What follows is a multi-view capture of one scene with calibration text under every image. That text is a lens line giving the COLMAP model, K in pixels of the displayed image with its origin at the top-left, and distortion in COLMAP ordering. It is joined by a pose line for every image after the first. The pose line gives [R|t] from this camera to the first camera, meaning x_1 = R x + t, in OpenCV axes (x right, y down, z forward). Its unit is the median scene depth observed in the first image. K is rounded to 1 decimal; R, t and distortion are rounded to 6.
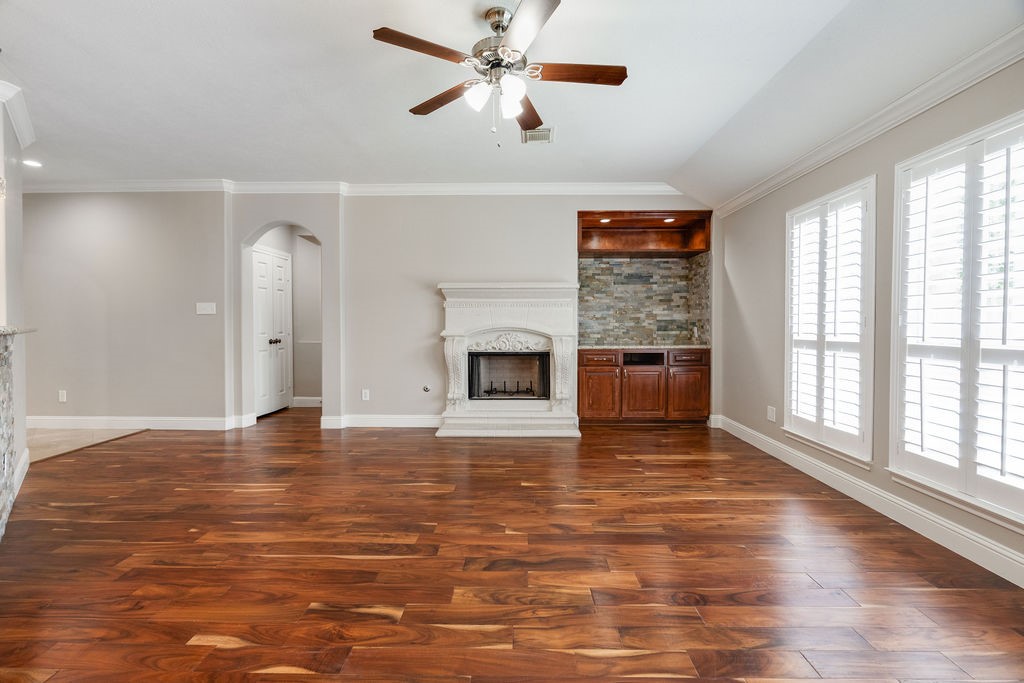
lens RADIAL K [[455.3, 0, 512.5], [0, 455.3, 333.9], [0, 0, 1]] dist [-0.001822, -0.000762]
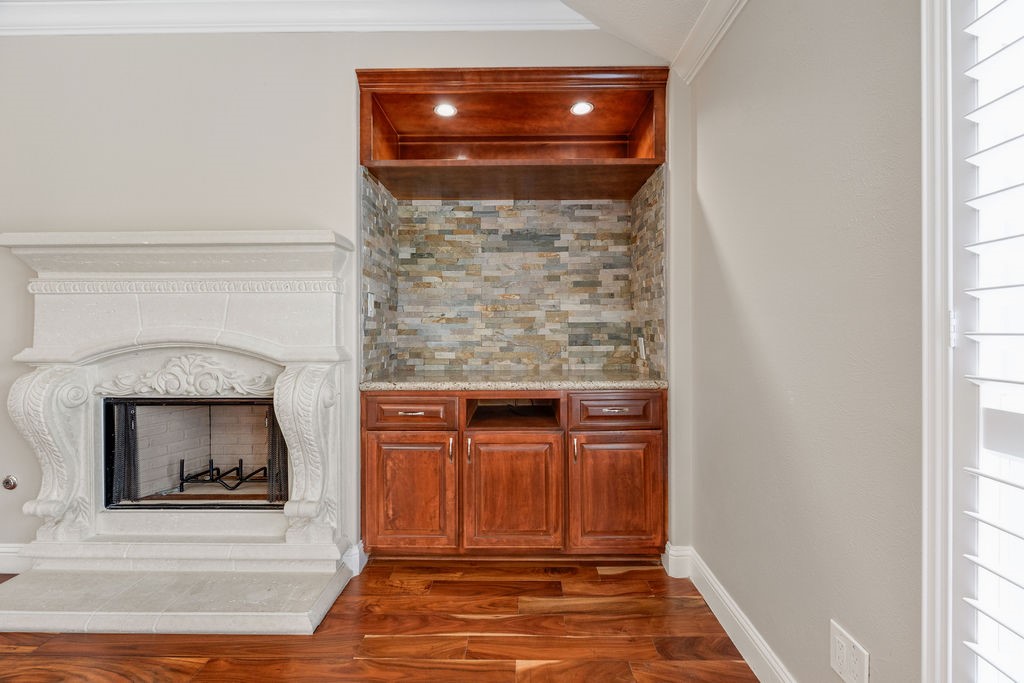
lens RADIAL K [[455.3, 0, 510.9], [0, 455.3, 333.2], [0, 0, 1]] dist [-0.001822, -0.000762]
pose [[0.999999, -0.001157, 0.000931, 0.273855], [0.001170, 0.999902, -0.013951, -0.013667], [-0.000915, 0.013952, 0.999902, 0.543411]]
